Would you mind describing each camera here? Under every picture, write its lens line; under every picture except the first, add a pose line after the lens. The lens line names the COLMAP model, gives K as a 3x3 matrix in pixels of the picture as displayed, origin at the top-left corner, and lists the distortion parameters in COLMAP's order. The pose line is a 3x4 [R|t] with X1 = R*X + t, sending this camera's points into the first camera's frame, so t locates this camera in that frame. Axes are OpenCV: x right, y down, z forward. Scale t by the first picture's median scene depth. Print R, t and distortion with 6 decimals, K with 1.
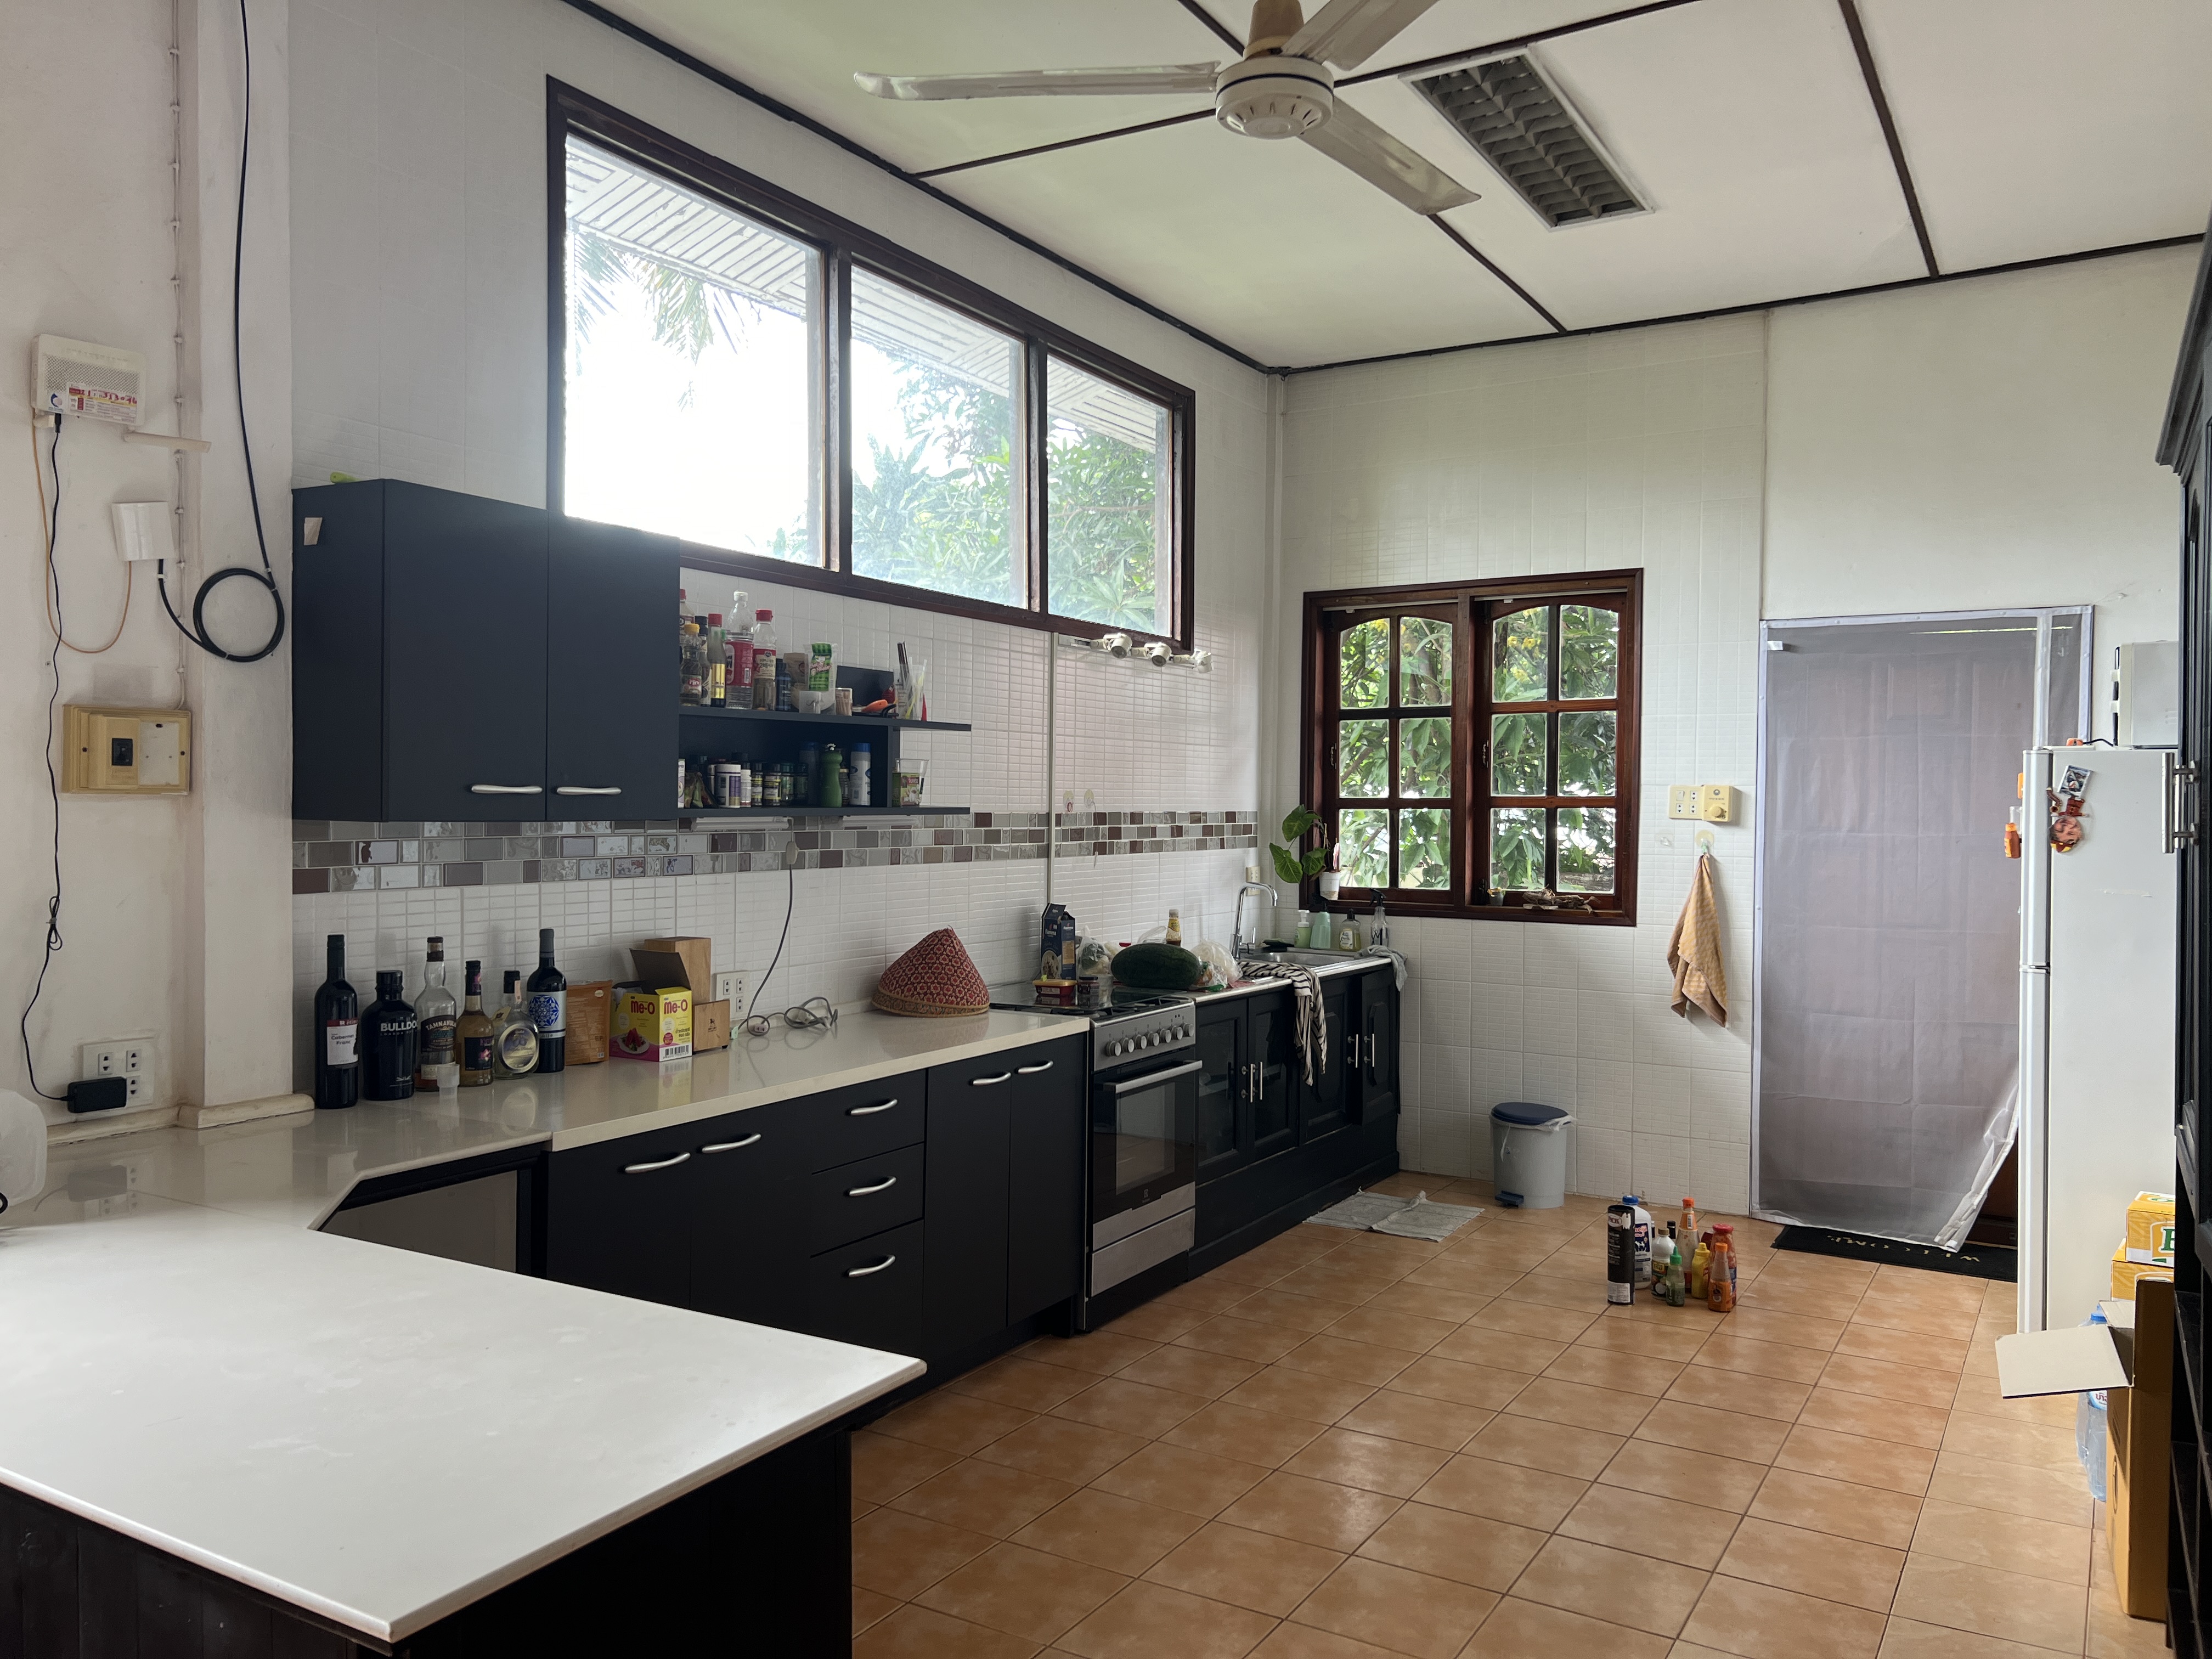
lens RADIAL K [[1666.0, 0, 1106.9], [0, 1666.0, 813.8], [0, 0, 1]] dist [0.073835, -0.081926]
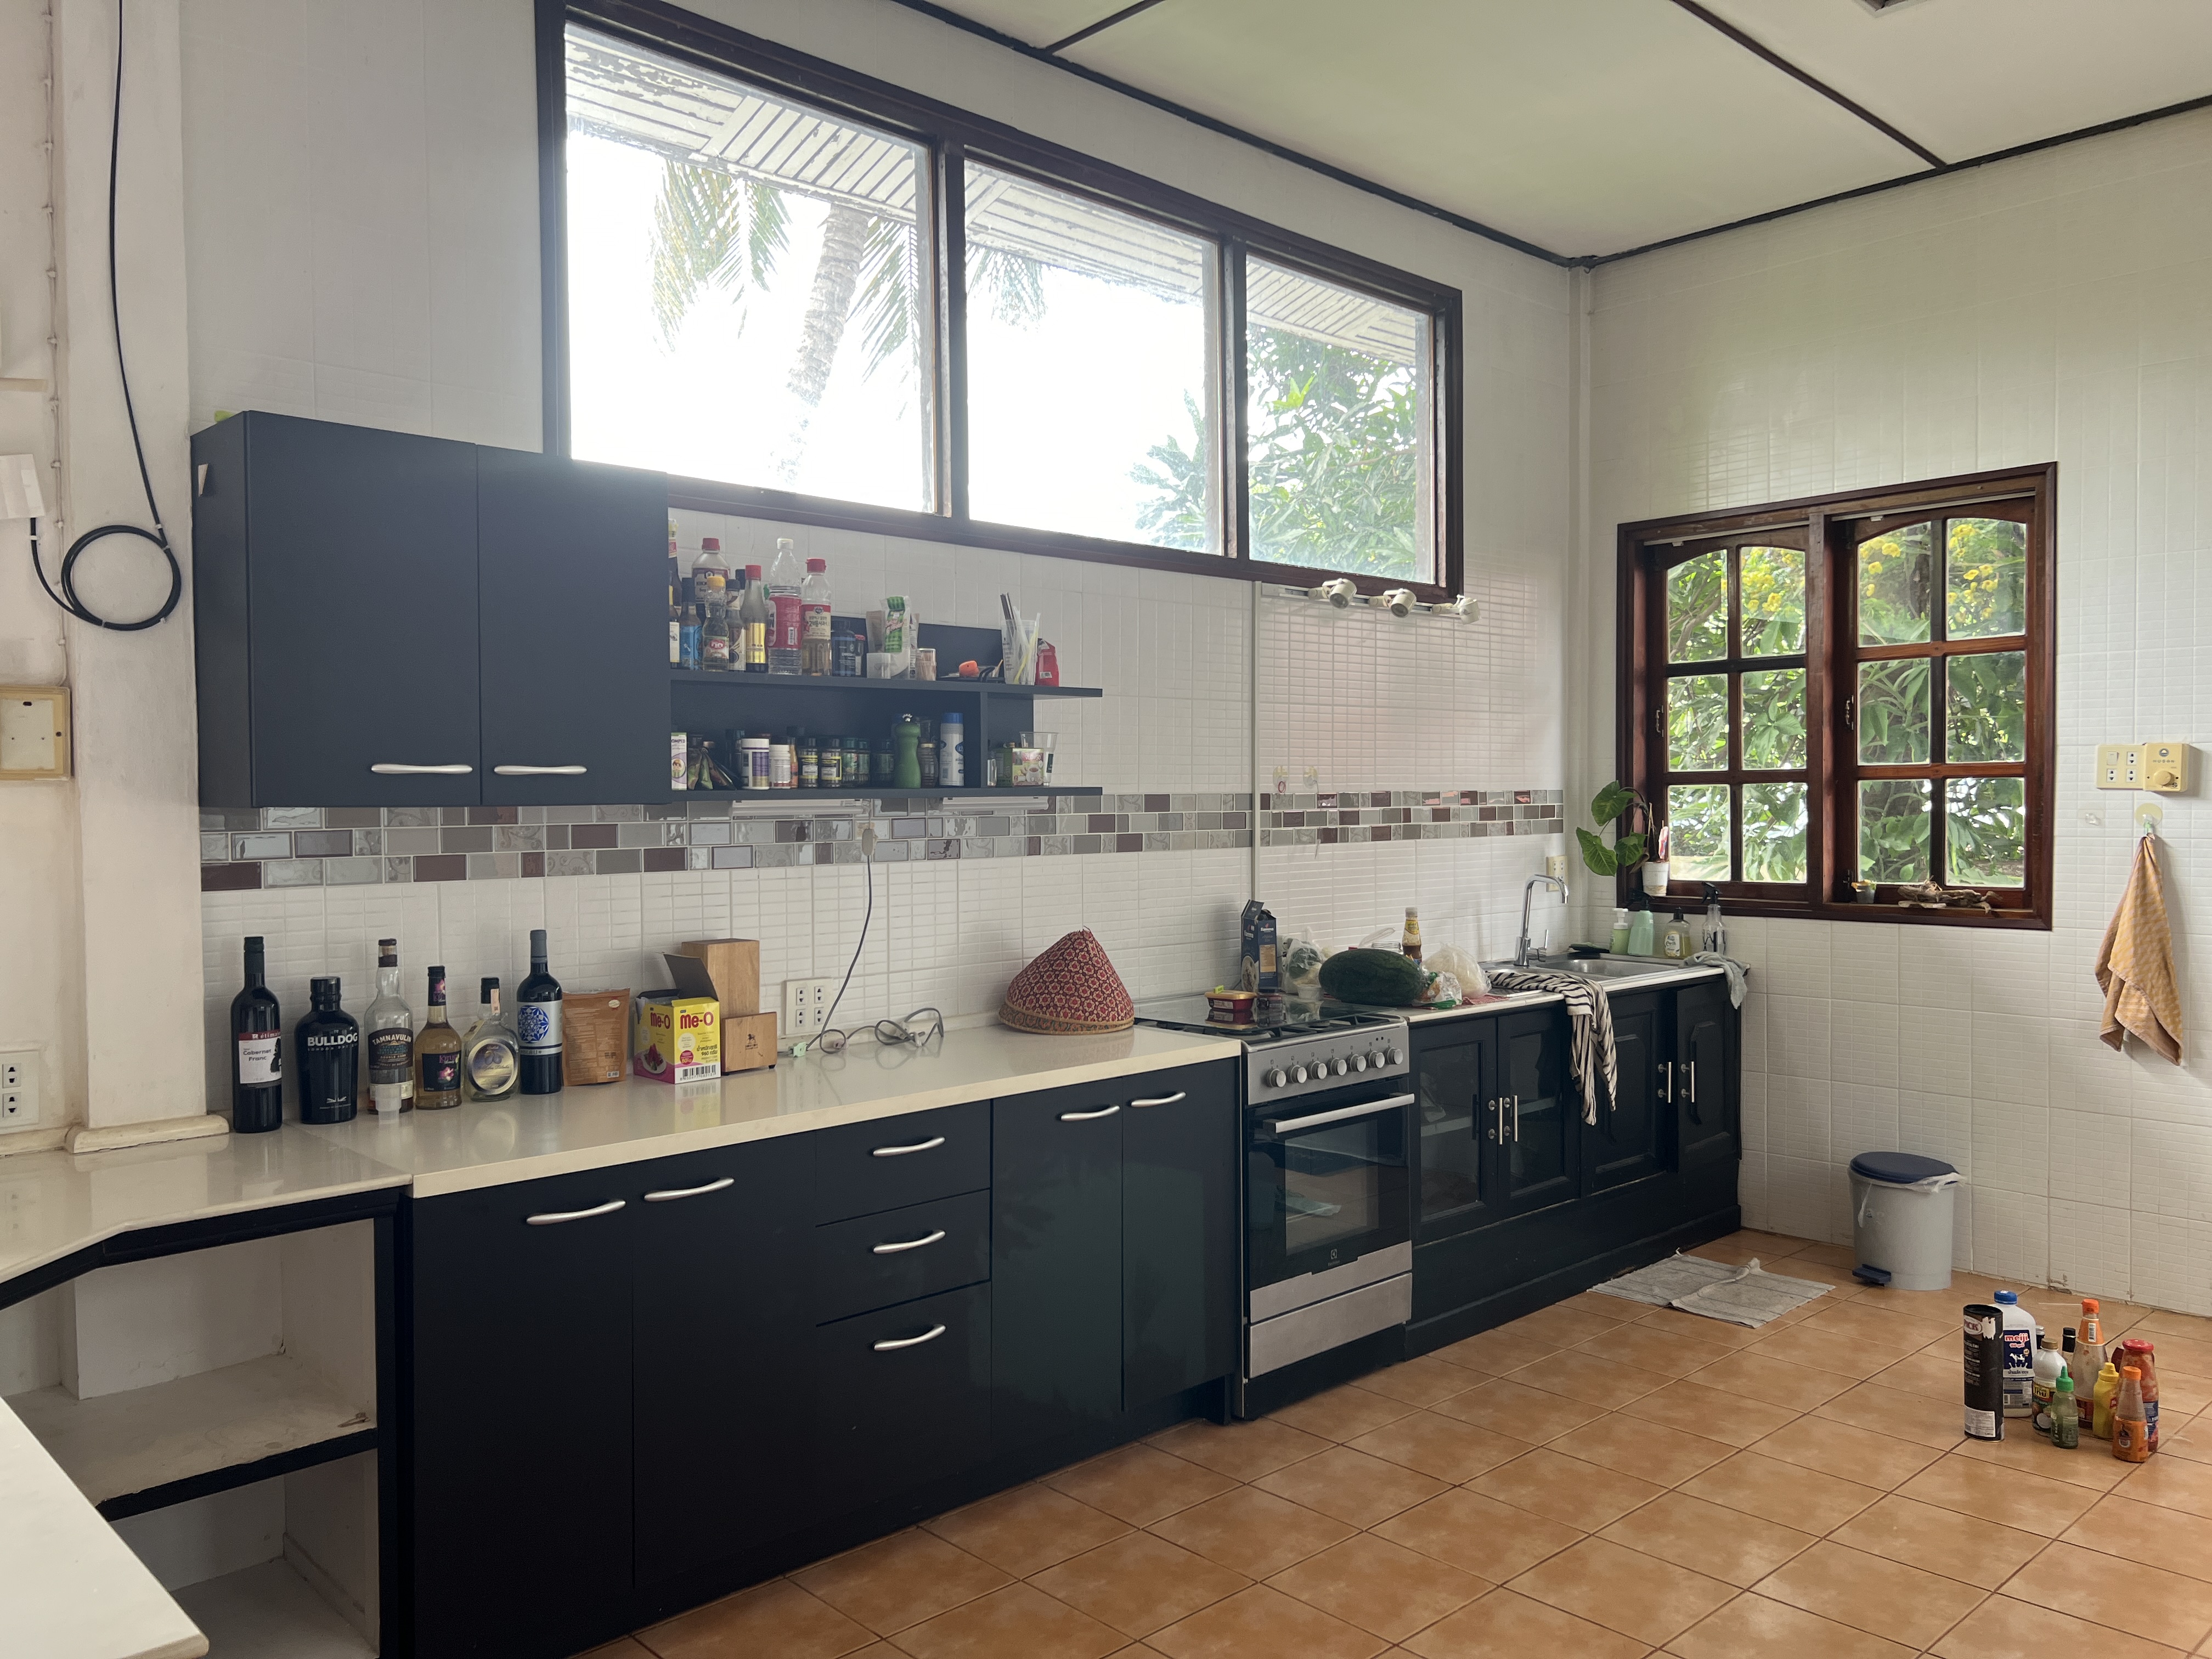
lens RADIAL K [[1683.9, 0, 1100.5], [0, 1683.9, 818.4], [0, 0, 1]] dist [0.044265, -0.030700]
pose [[0.961845, -0.012326, -0.273316, 0.135577], [0.014235, 0.999886, 0.005001, 0.007168], [0.273224, -0.008701, 0.961911, 0.163981]]
